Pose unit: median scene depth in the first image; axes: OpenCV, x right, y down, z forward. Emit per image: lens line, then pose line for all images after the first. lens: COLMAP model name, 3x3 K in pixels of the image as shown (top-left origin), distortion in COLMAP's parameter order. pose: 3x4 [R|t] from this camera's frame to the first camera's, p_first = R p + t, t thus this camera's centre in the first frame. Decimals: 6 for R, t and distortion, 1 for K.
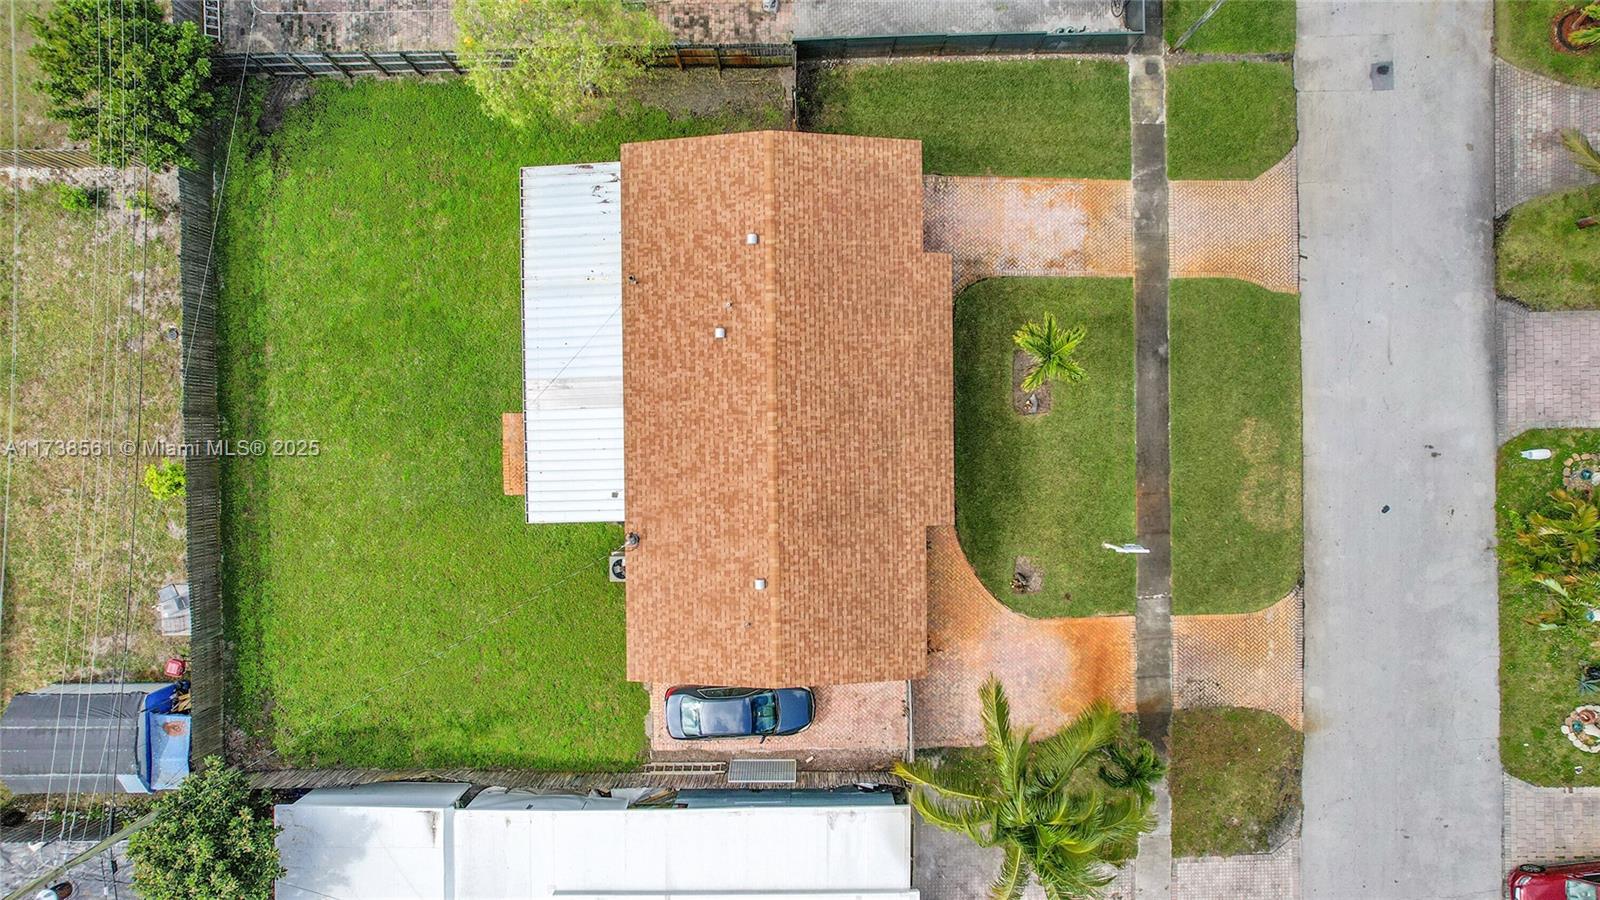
lens RADIAL K [[1024.7, 0, 800.0], [0, 1024.7, 450.0], [0, 0, 1]] dist [-0.066255, 0.057373]
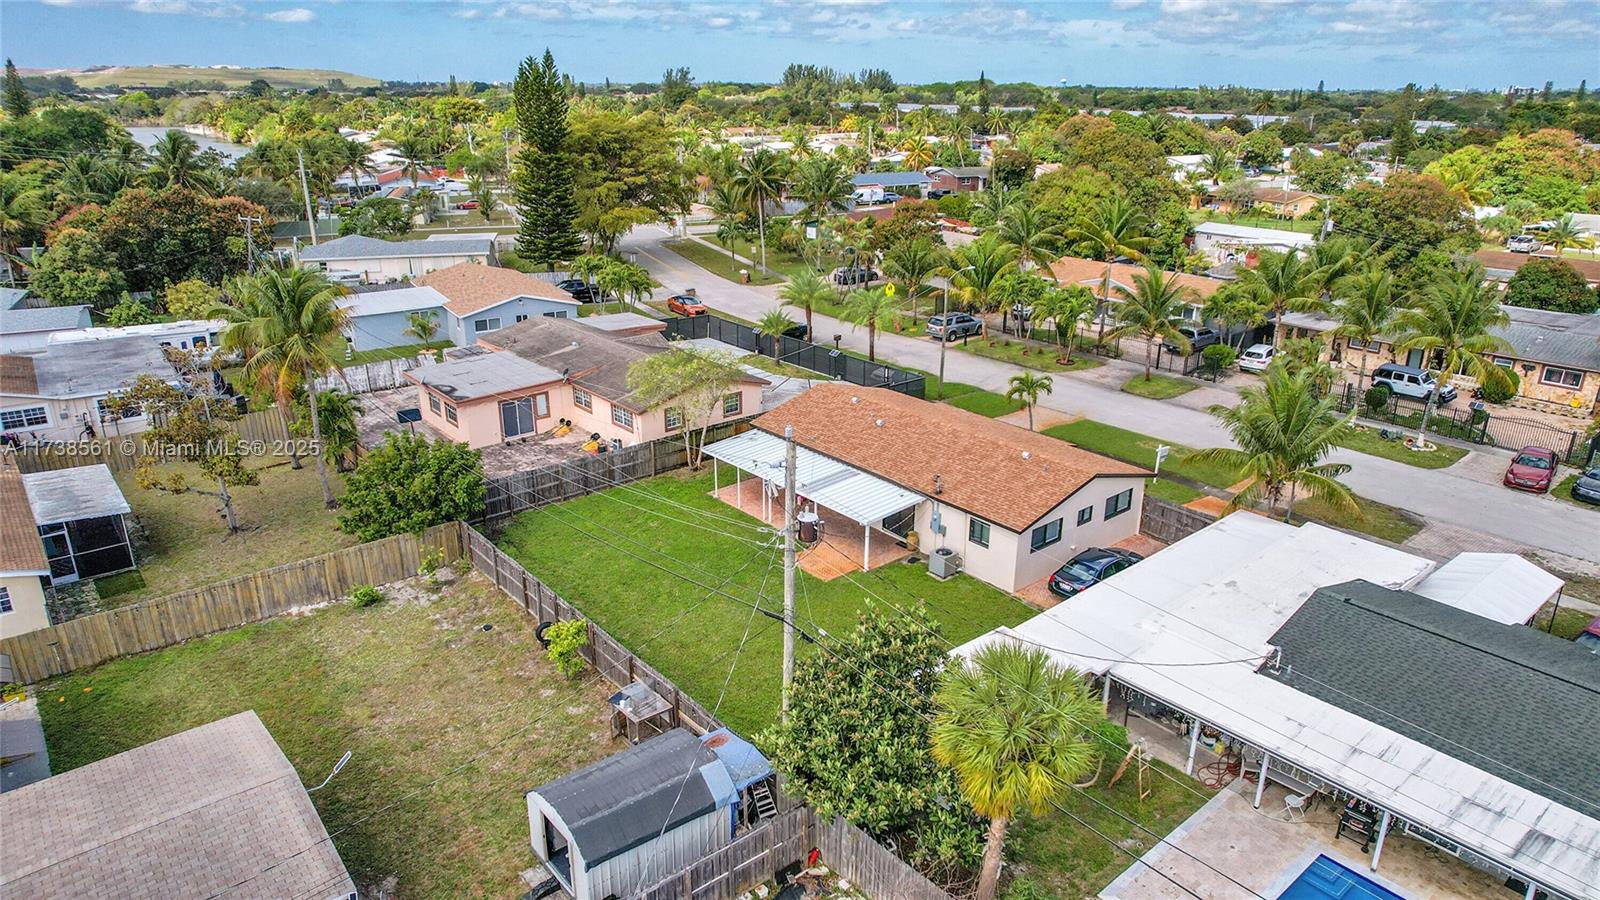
lens RADIAL K [[1024.7, 0, 800.0], [0, 1024.7, 450.0], [0, 0, 1]] dist [-0.066255, 0.057373]
pose [[0.772548, -0.211453, 0.598713, -0.969865], [0.634952, 0.254101, -0.729567, 0.829893], [0.002136, 0.943780, 0.330567, 0.464496]]
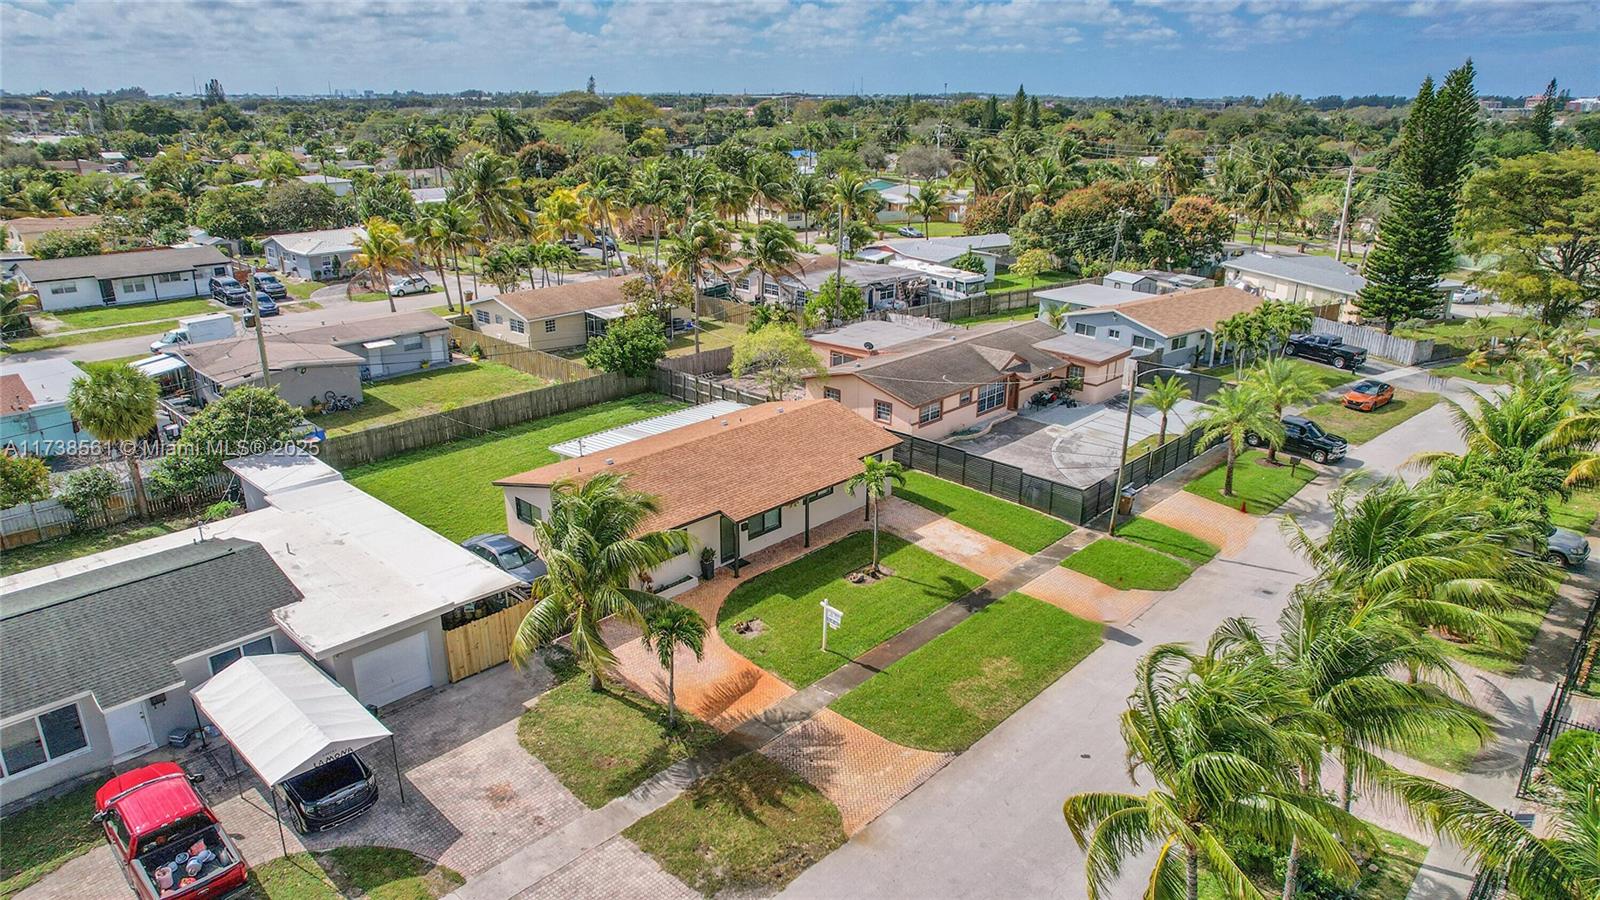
lens RADIAL K [[1024.7, 0, 800.0], [0, 1024.7, 450.0], [0, 0, 1]] dist [-0.066255, 0.057373]
pose [[0.719118, 0.234119, -0.654261, 0.925947], [-0.694759, 0.224124, -0.683431, 0.787037], [-0.013369, 0.946021, 0.323828, 0.460546]]
